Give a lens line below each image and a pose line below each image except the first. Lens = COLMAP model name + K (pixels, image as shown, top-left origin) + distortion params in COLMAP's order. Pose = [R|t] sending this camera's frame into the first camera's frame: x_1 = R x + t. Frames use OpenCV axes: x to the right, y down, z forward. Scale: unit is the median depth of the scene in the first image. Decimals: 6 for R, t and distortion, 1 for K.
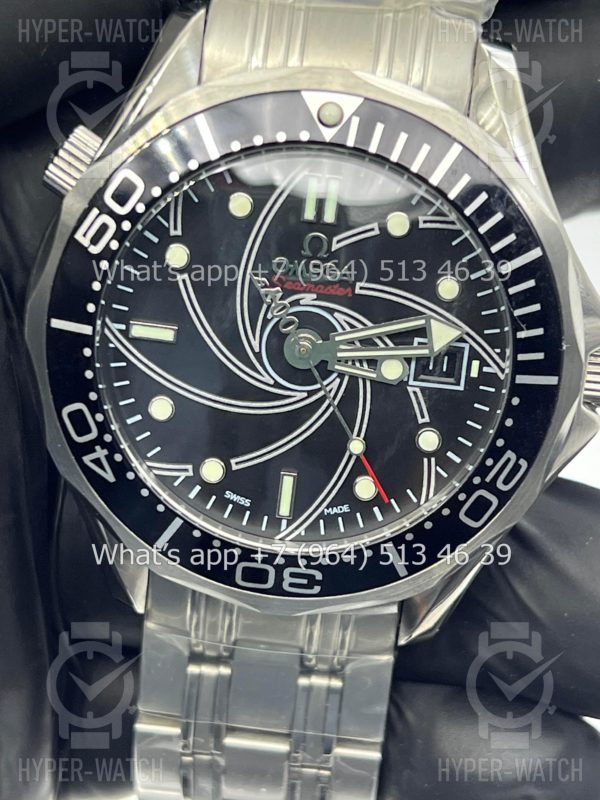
lens RADIAL K [[1841.6, 0, 301.4], [0, 1841.6, 400.8], [0, 0, 1]] dist [0.156939, 0.000000]
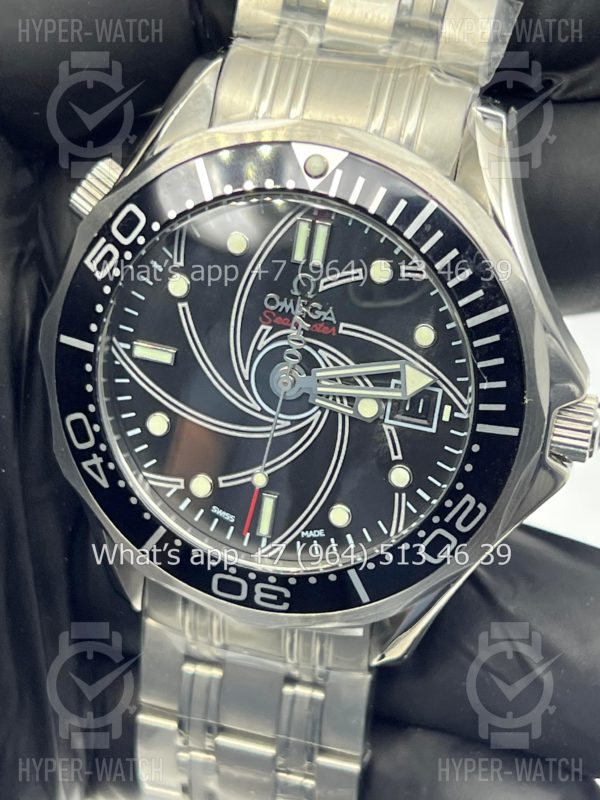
lens RADIAL K [[1841.6, 0, 287.0], [0, 1841.6, 400.0], [0, 0, 1]] dist [0.156939, 0.000000]
pose [[0.979626, 0.086165, -0.181405, 0.195593], [-0.084711, 0.996281, 0.015761, -0.033949], [0.182089, -0.000073, 0.983282, -0.050294]]
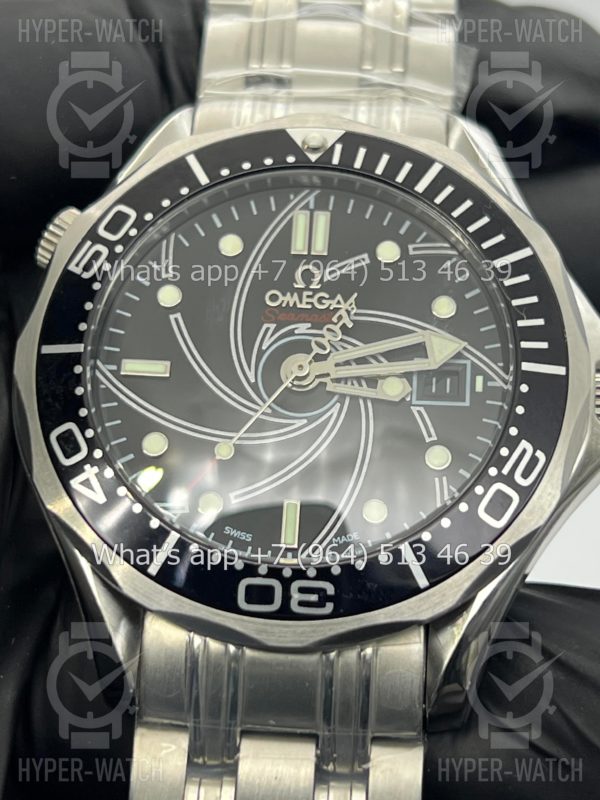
lens RADIAL K [[1841.6, 0, 287.3], [0, 1841.6, 416.2], [0, 0, 1]] dist [0.156939, 0.000000]
pose [[0.998838, -0.046313, 0.013317, -0.019887], [0.045946, 0.831933, -0.552971, 0.527844], [0.014530, 0.552940, 0.833094, 0.204348]]
